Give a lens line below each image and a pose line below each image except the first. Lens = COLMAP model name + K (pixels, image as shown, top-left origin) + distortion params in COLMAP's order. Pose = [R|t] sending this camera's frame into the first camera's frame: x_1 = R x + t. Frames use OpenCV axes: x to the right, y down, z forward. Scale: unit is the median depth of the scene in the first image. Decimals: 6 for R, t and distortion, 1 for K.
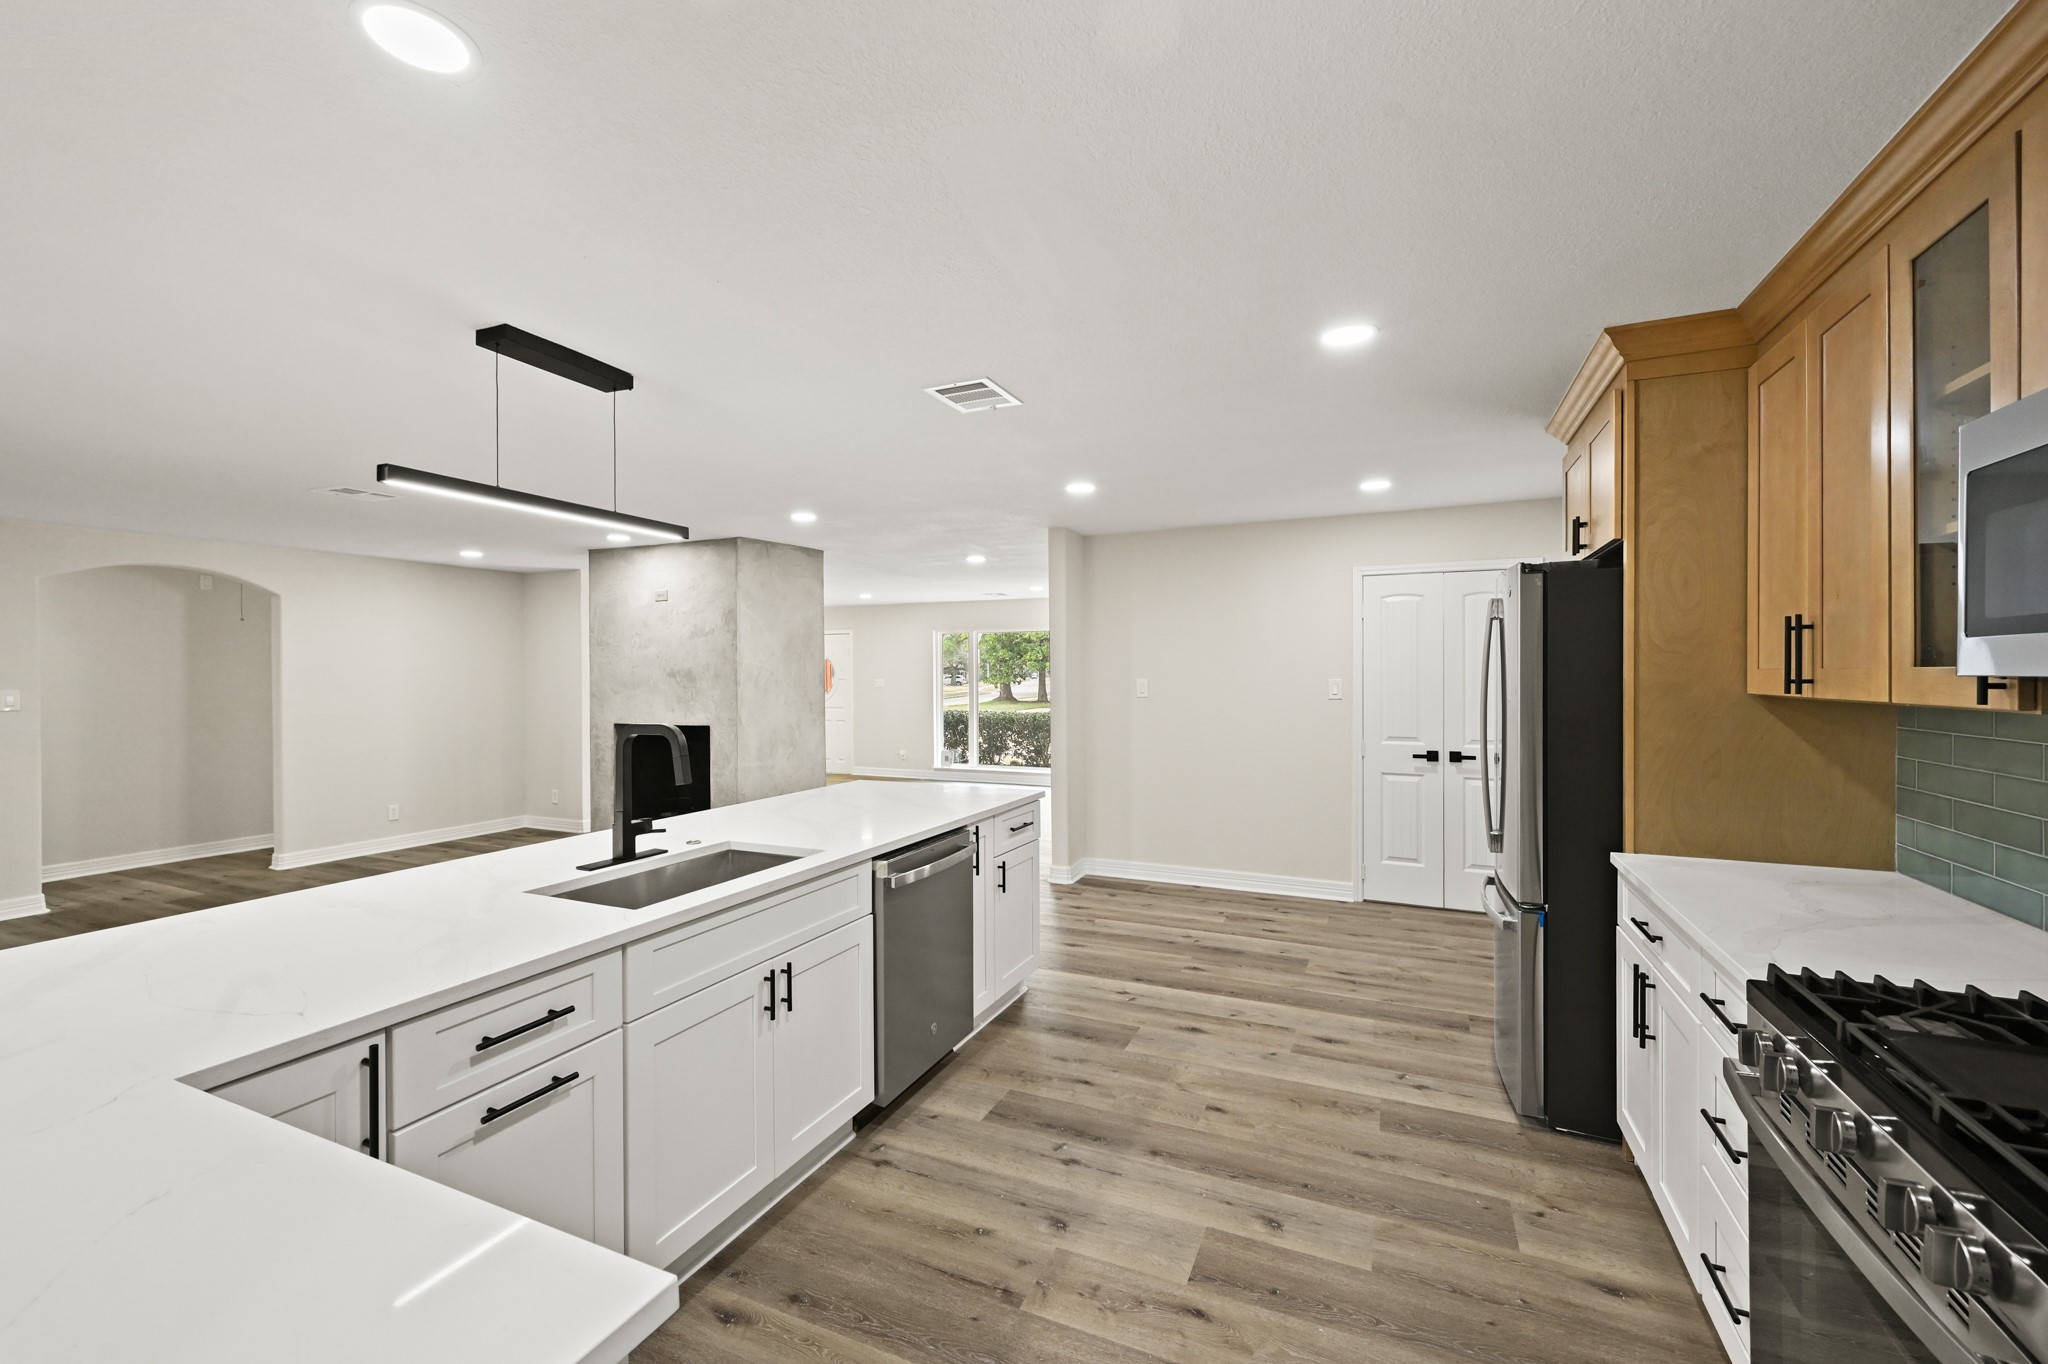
lens RADIAL K [[841.8, 0, 1061.5], [0, 841.8, 674.1], [0, 0, 1]] dist [0.000184, 0.000327]
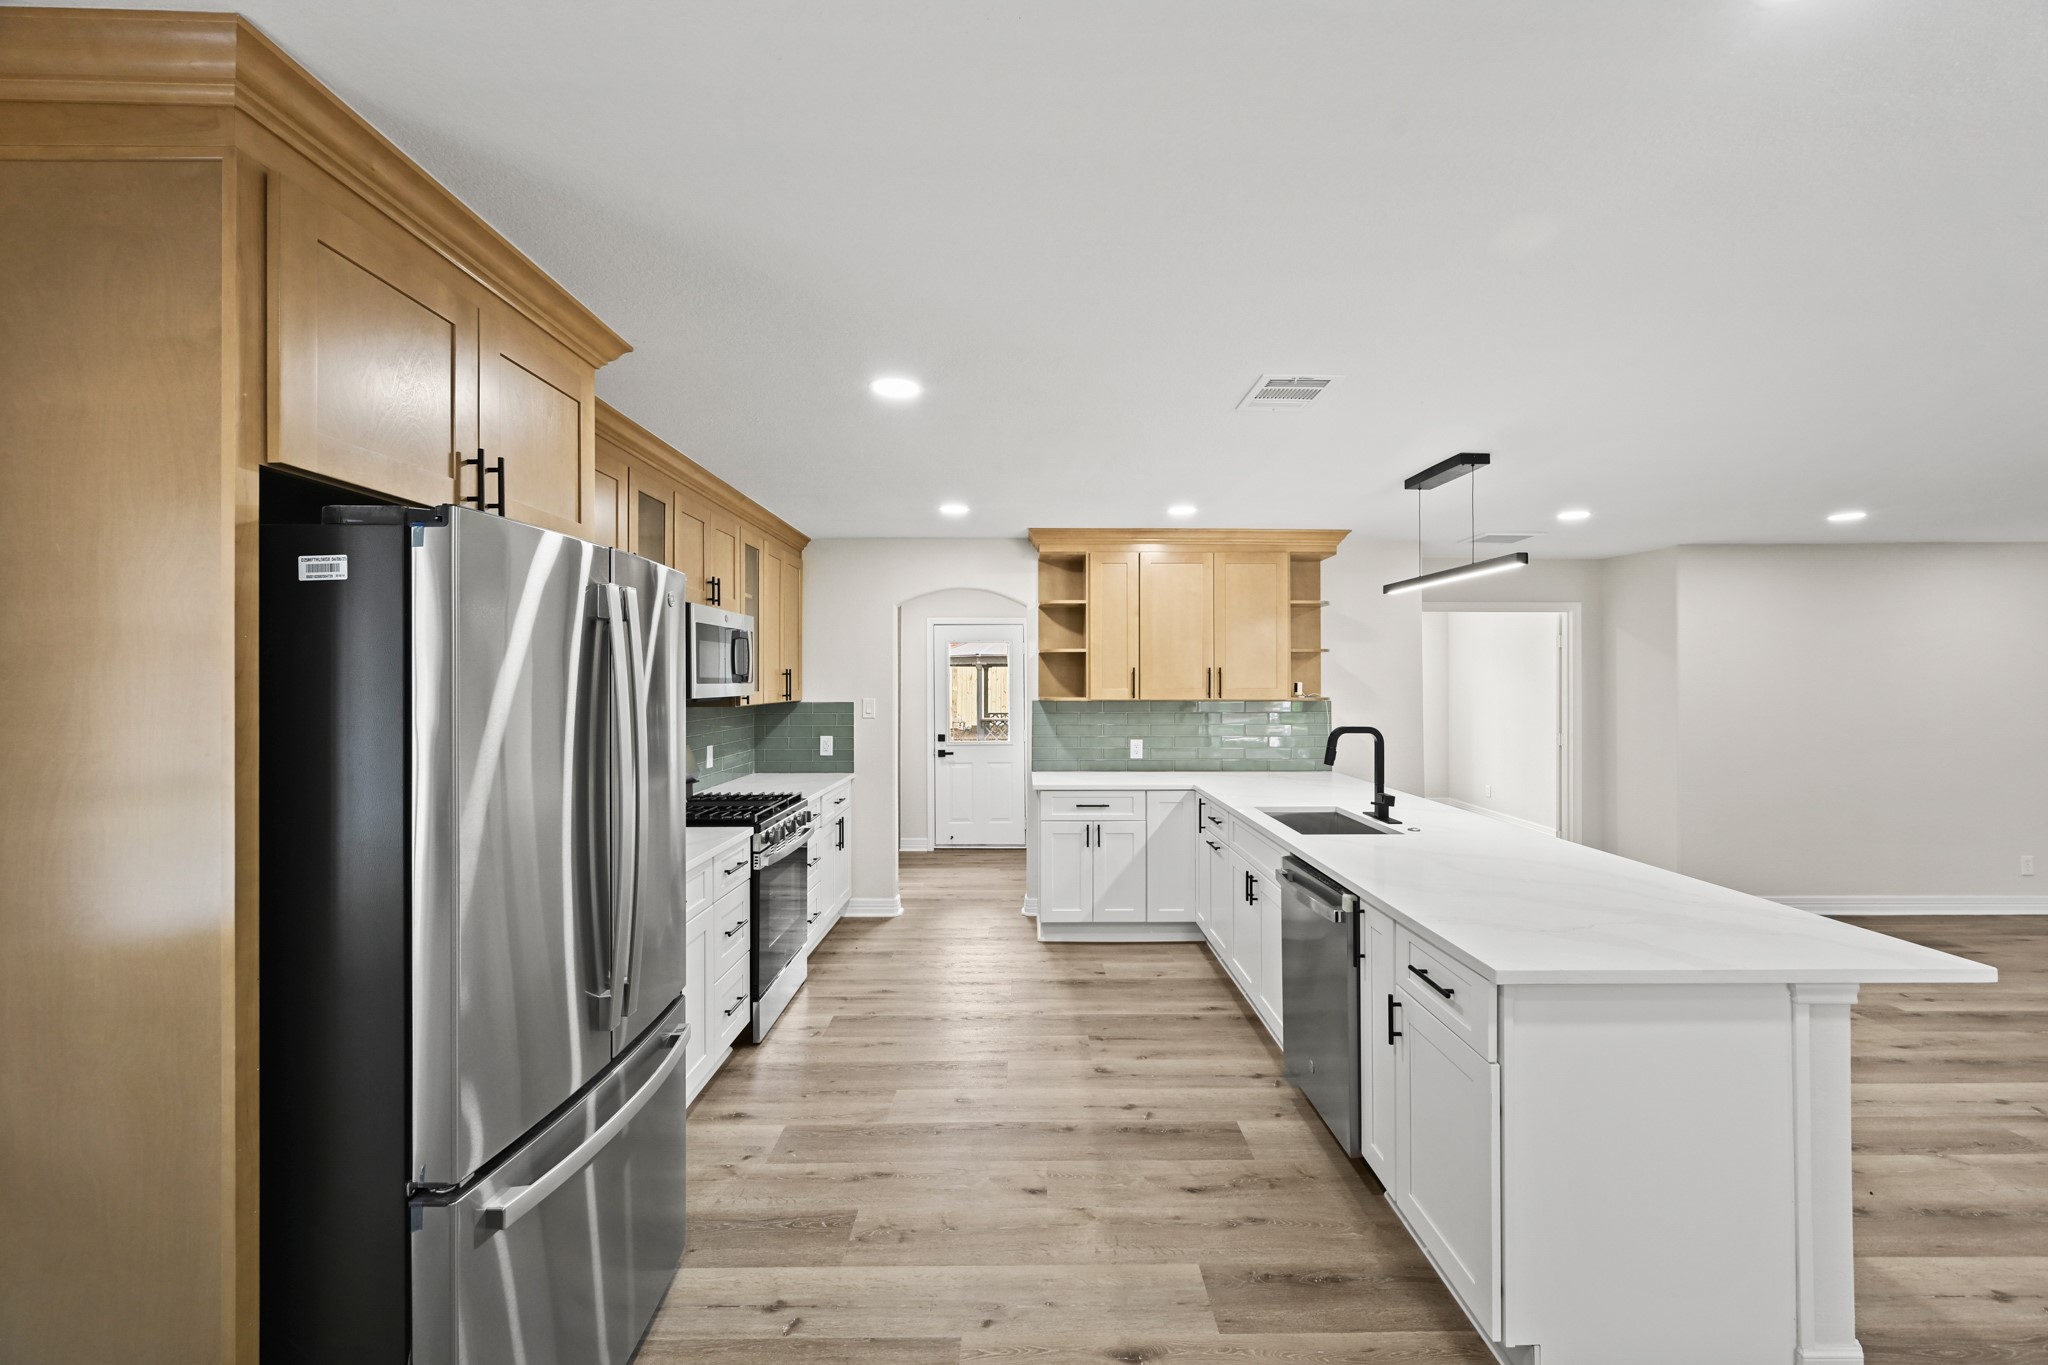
lens RADIAL K [[792.7, 0, 1040.2], [0, 792.7, 680.5], [0, 0, 1]] dist [0.001213, 0.000762]
pose [[-0.918447, 0.005129, -0.395510, 0.565464], [0.004872, 0.999987, 0.001655, -0.026335], [0.395513, -0.000407, -0.918460, 1.974418]]
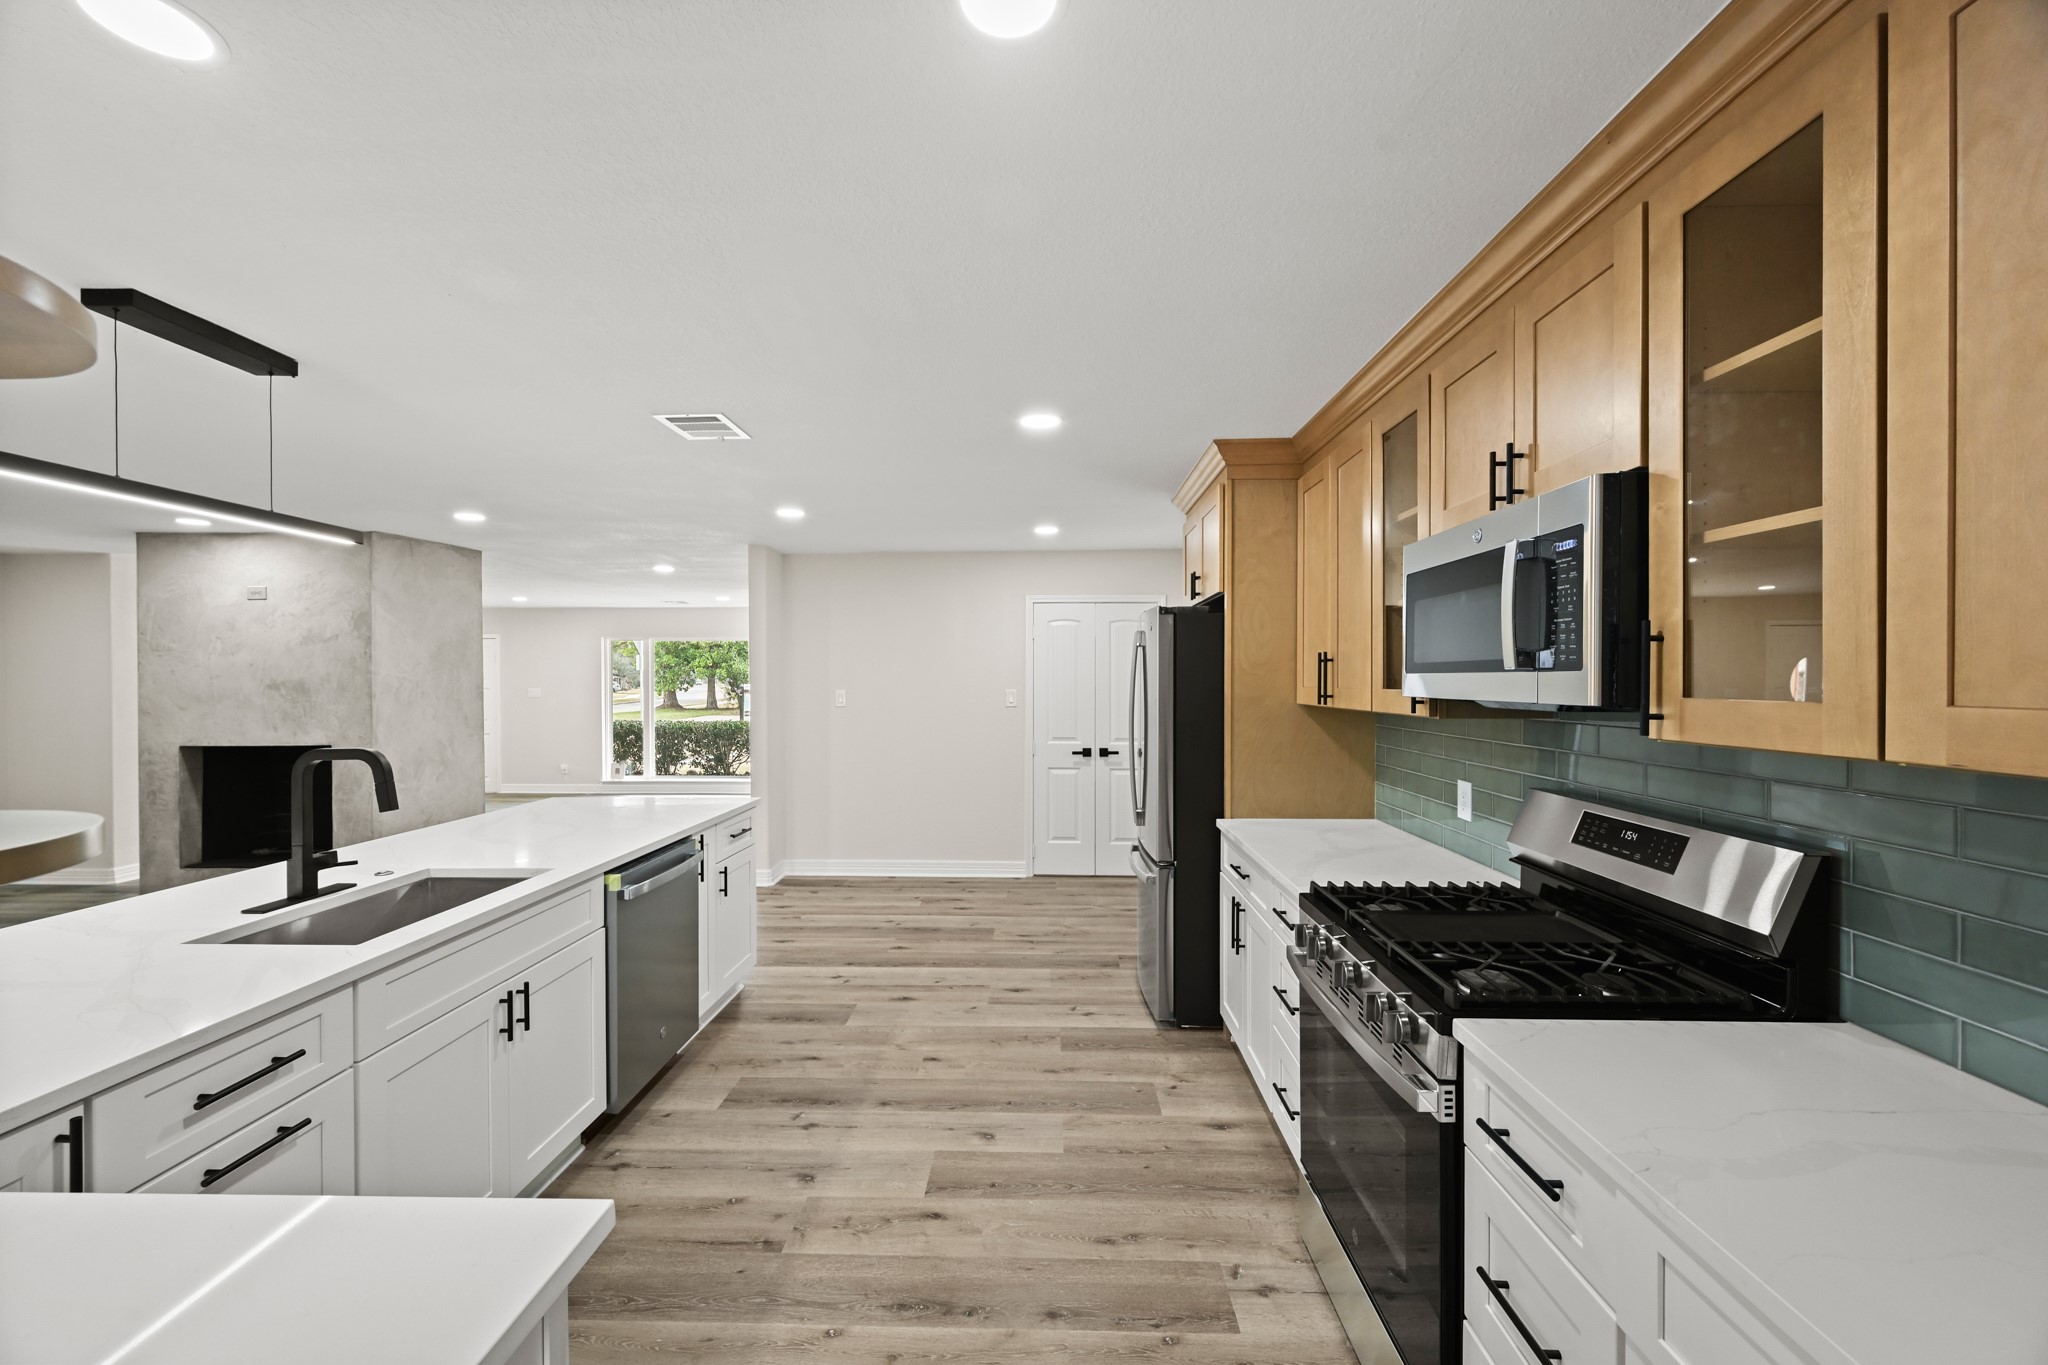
lens RADIAL K [[792.7, 0, 1052.3], [0, 792.7, 681.6], [0, 0, 1]] dist [0.001213, 0.000762]
pose [[0.924940, -0.000016, 0.380112, -0.091734], [-0.000809, 0.999998, 0.002010, -0.016052], [-0.380111, -0.002166, 0.924938, -0.100083]]
